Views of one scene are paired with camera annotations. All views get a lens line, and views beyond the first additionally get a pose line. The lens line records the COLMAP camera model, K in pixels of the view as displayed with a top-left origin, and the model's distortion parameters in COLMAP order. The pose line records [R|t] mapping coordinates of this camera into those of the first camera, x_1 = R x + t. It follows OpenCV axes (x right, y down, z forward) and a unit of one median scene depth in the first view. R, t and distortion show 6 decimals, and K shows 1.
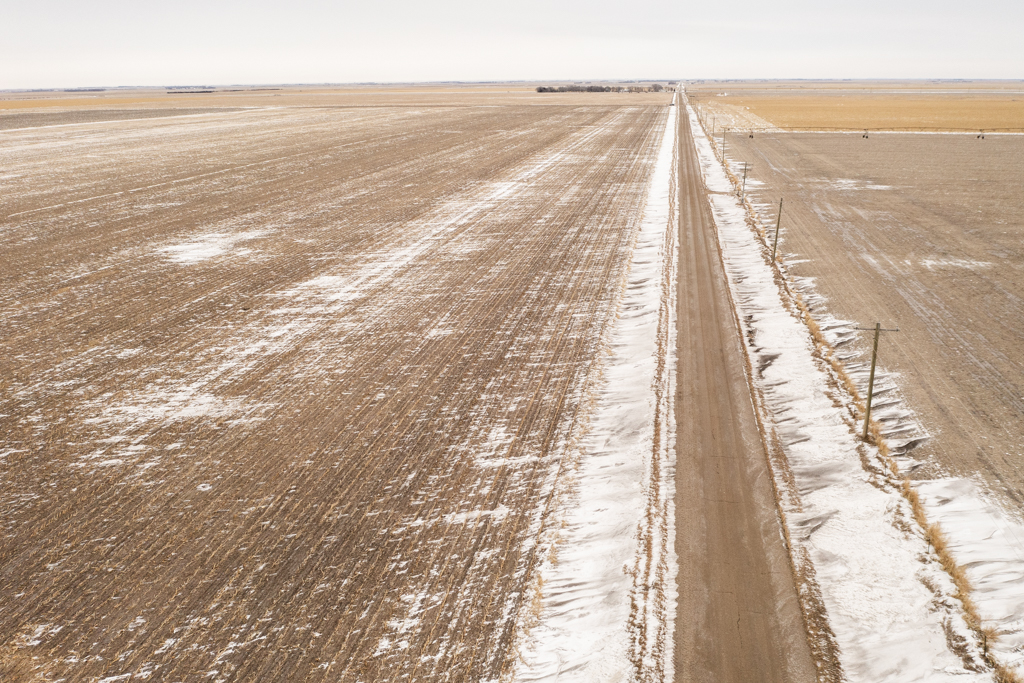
lens RADIAL K [[809.0, 0, 509.3], [0, 809.0, 341.4], [0, 0, 1]] dist [-0.030702, 0.007756]
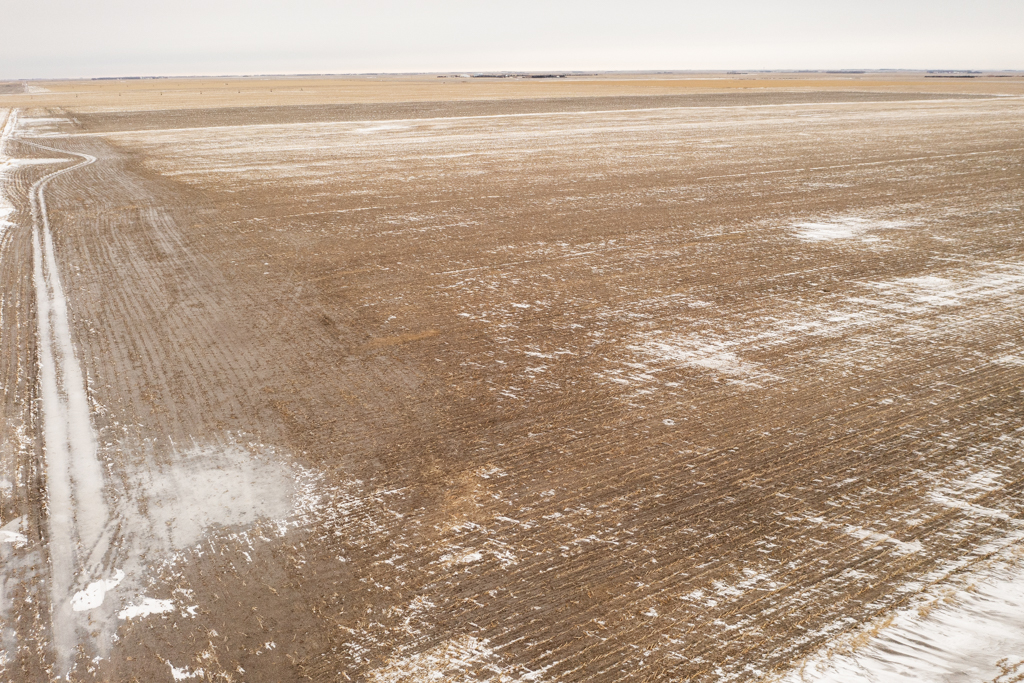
lens RADIAL K [[809.0, 0, 509.3], [0, 809.0, 341.4], [0, 0, 1]] dist [-0.030702, 0.007756]
pose [[0.660908, 0.244697, -0.709453, 0.172722], [-0.230883, 0.965796, 0.118029, -0.007762], [0.714068, 0.085794, 0.694799, 0.025942]]
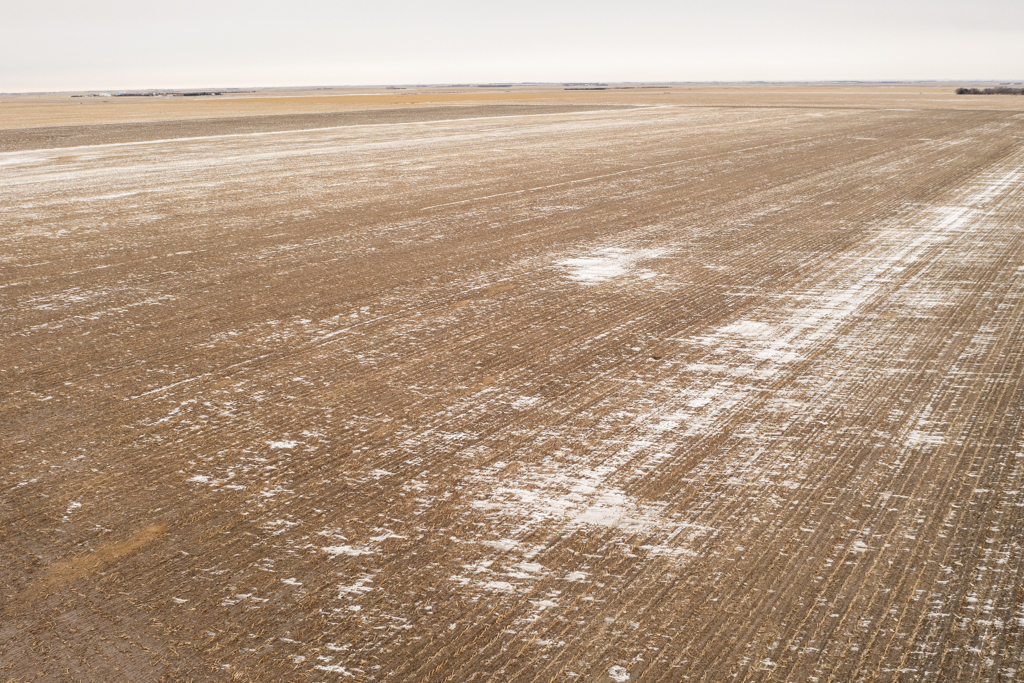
lens RADIAL K [[809.0, 0, 509.3], [0, 809.0, 341.4], [0, 0, 1]] dist [-0.030702, 0.007756]
pose [[0.900129, 0.134219, -0.414431, -0.147162], [-0.133345, 0.990579, 0.031192, -0.076009], [0.414713, 0.027186, 0.909546, 0.220764]]
